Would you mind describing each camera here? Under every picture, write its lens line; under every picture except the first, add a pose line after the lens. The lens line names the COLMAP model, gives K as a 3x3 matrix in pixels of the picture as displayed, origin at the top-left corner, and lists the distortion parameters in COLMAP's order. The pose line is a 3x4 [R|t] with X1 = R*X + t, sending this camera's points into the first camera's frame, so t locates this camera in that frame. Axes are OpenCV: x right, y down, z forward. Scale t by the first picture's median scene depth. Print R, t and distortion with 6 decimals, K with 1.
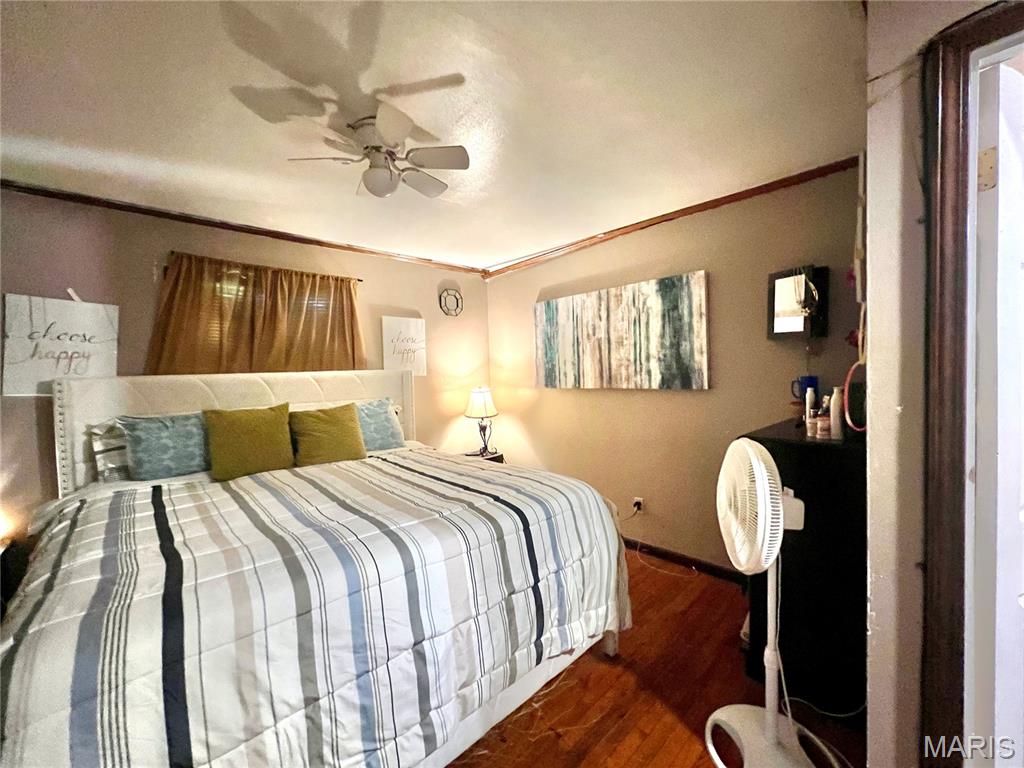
lens RADIAL K [[409.0, 0, 515.0], [0, 409.0, 384.4], [0, 0, 1]] dist [-0.002163, 0.000575]
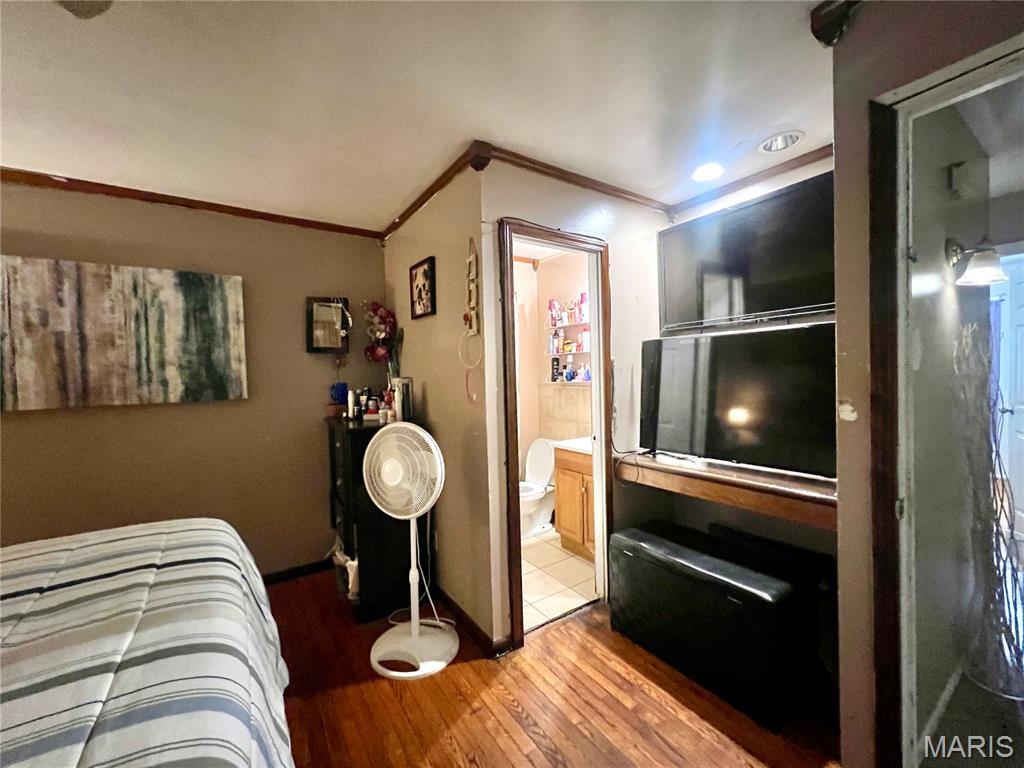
lens RADIAL K [[407.1, 0, 511.2], [0, 407.1, 384.5], [0, 0, 1]] dist [0.002682, 0.000066]
pose [[0.158570, -0.004265, 0.987339, -0.360719], [0.057245, 0.998348, -0.004881, 0.017920], [-0.985687, 0.057295, 0.158552, 0.201900]]
